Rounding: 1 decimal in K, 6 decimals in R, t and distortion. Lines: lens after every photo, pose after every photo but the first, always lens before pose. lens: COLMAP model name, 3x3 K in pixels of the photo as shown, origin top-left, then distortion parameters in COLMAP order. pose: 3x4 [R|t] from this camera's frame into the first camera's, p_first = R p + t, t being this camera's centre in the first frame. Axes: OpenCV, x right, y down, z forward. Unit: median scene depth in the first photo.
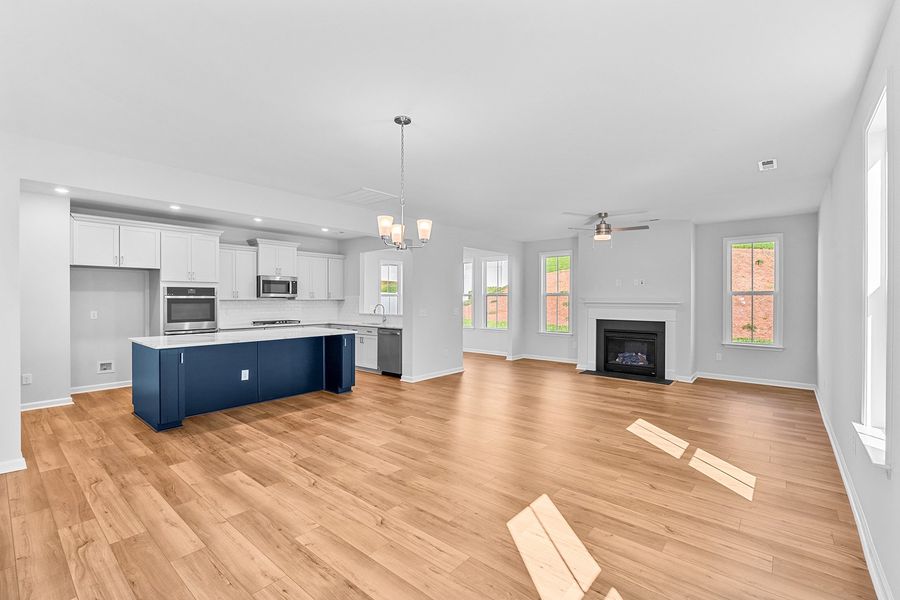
lens RADIAL K [[396.6, 0, 448.4], [0, 396.6, 299.2], [0, 0, 1]] dist [-0.001992, -0.000505]
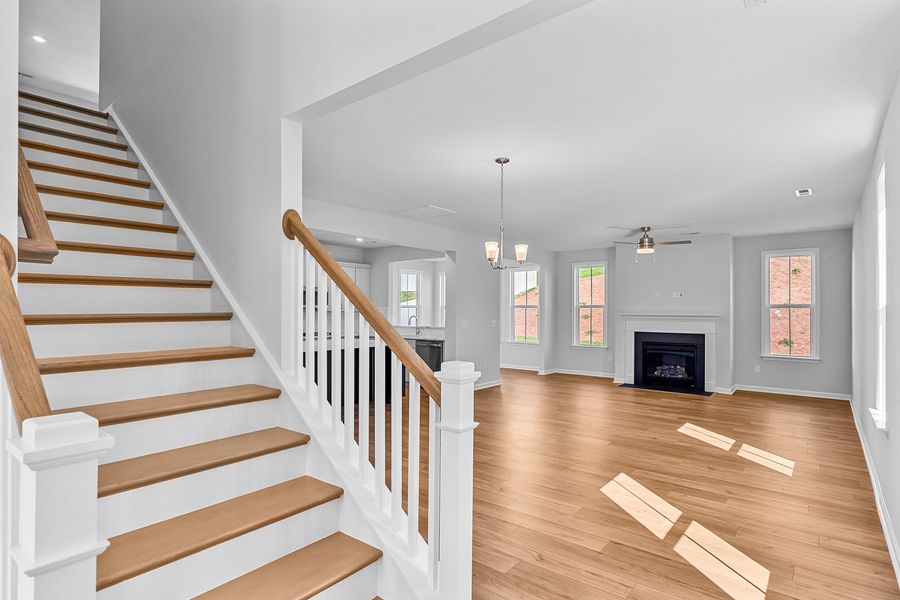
lens RADIAL K [[467.6, 0, 448.7], [0, 467.6, 306.4], [0, 0, 1]] dist [0.000118, 0.001045]
pose [[0.999643, 0.003231, 0.026520, -0.149960], [-0.002983, 0.999951, -0.009416, 0.000043], [-0.026549, 0.009334, 0.999604, -0.189734]]
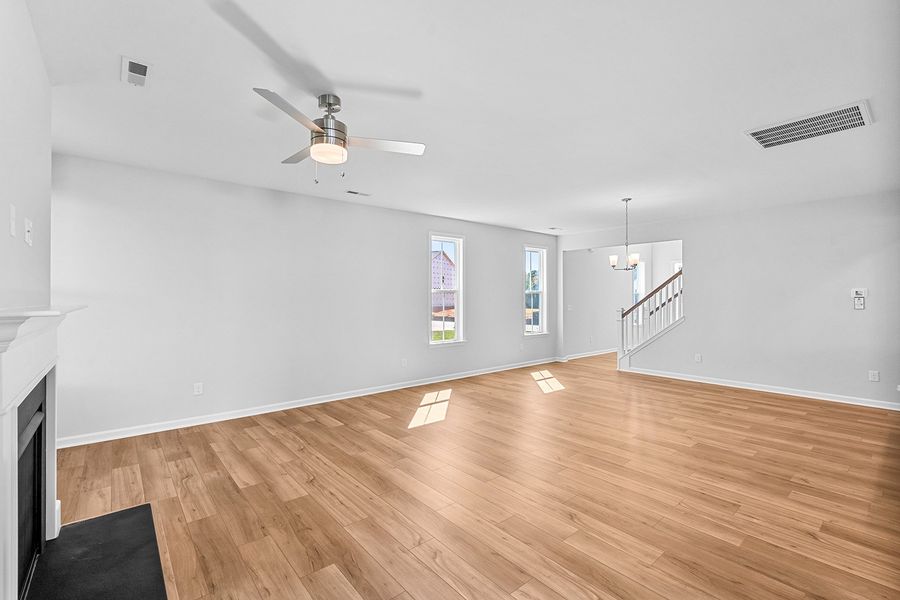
lens RADIAL K [[400.5, 0, 449.0], [0, 400.5, 296.5], [0, 0, 1]] dist [-0.005116, -0.000070]
pose [[-0.987101, -0.002201, 0.160082, 0.191548], [-0.002440, 0.999996, -0.001296, 0.000059], [-0.160078, -0.001670, -0.987103, 1.421537]]
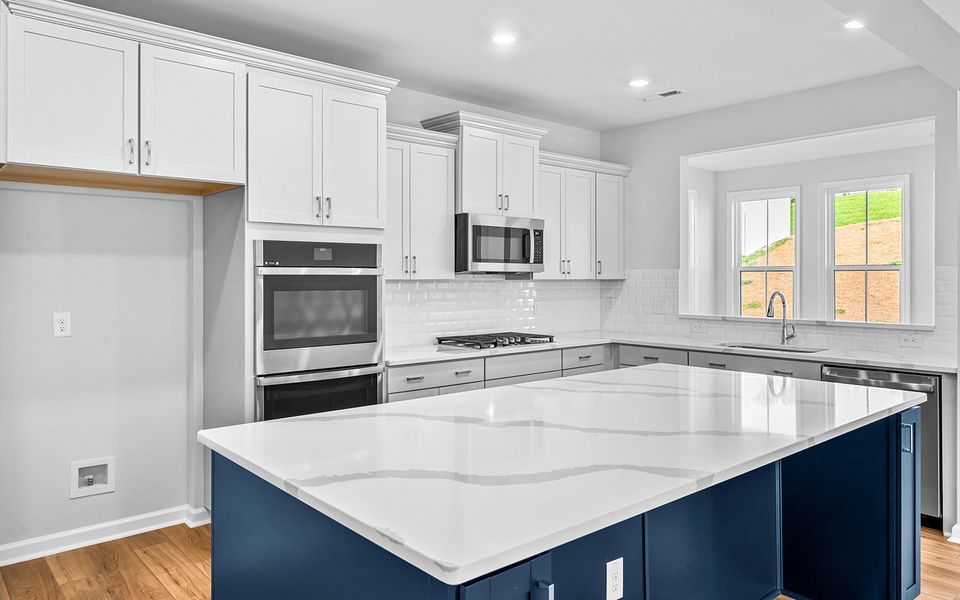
lens RADIAL K [[660.7, 0, 479.8], [0, 660.7, 276.3], [0, 0, 1]] dist [0.002802, 0.001111]
pose [[0.989733, -0.000538, -0.142930, -0.450873], [0.000033, 0.999994, -0.003534, 0.001163], [0.142931, 0.003493, 0.989726, 0.480141]]
